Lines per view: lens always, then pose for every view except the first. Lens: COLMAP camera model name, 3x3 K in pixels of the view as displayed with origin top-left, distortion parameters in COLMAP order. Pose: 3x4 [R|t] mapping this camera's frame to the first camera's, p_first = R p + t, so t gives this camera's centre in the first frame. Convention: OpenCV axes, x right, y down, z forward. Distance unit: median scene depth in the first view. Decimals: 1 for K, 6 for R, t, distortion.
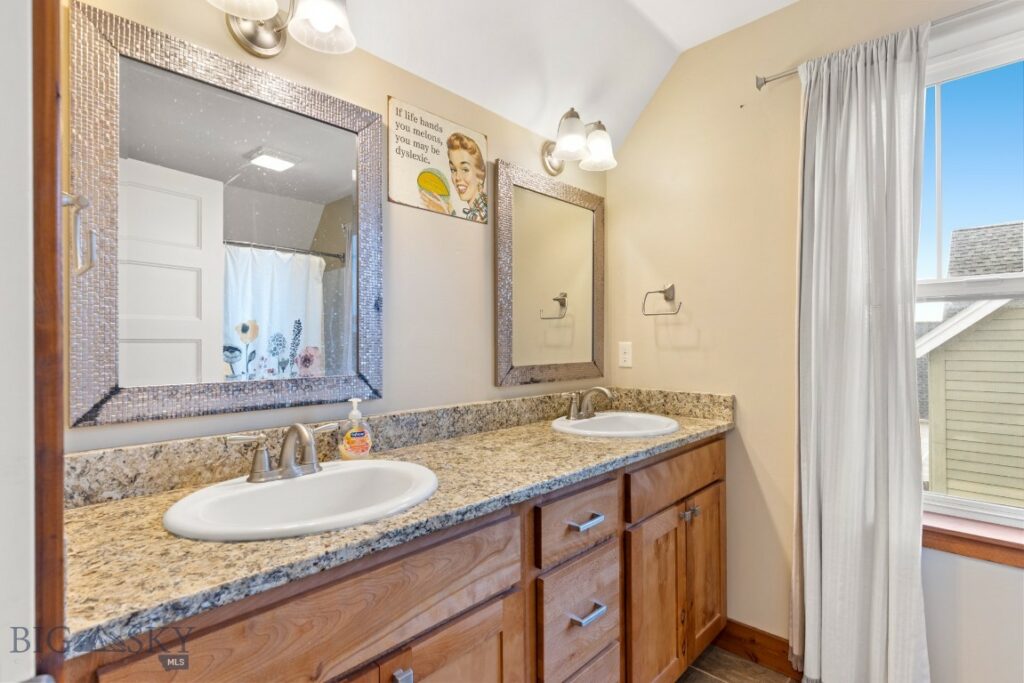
lens RADIAL K [[492.5, 0, 511.3], [0, 492.5, 340.5], [0, 0, 1]] dist [-0.003083, -0.000182]
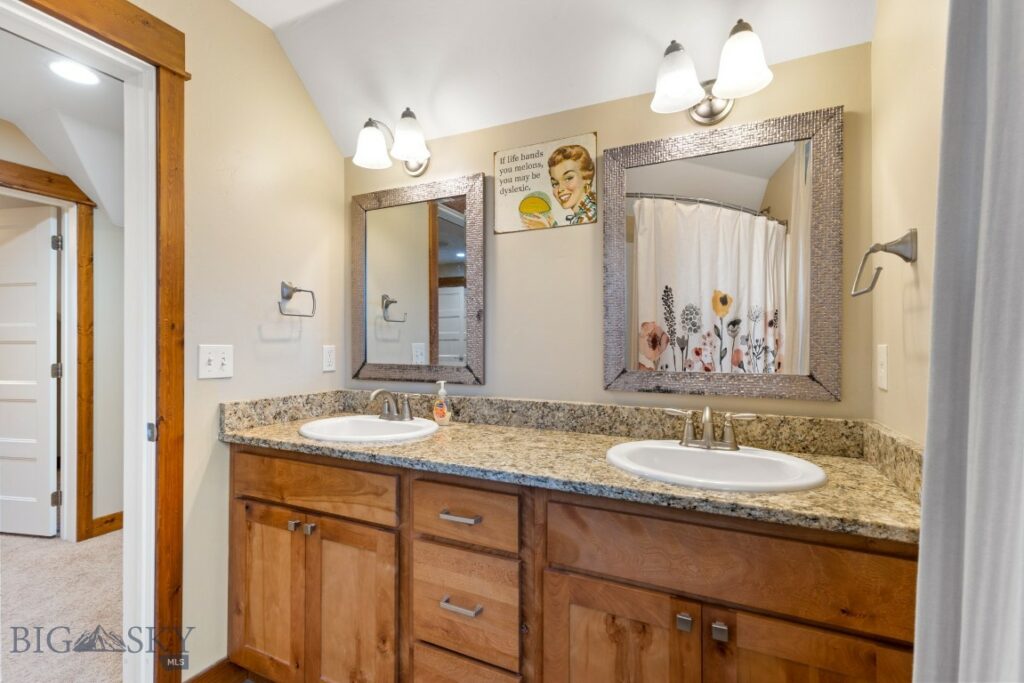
lens RADIAL K [[468.9, 0, 511.0], [0, 468.9, 338.9], [0, 0, 1]] dist [0.007786, -0.000885]
pose [[0.305916, 0.000098, -0.952058, 0.880069], [0.003381, 0.999994, 0.001189, -0.007658], [0.952052, -0.003583, 0.305914, 0.619826]]
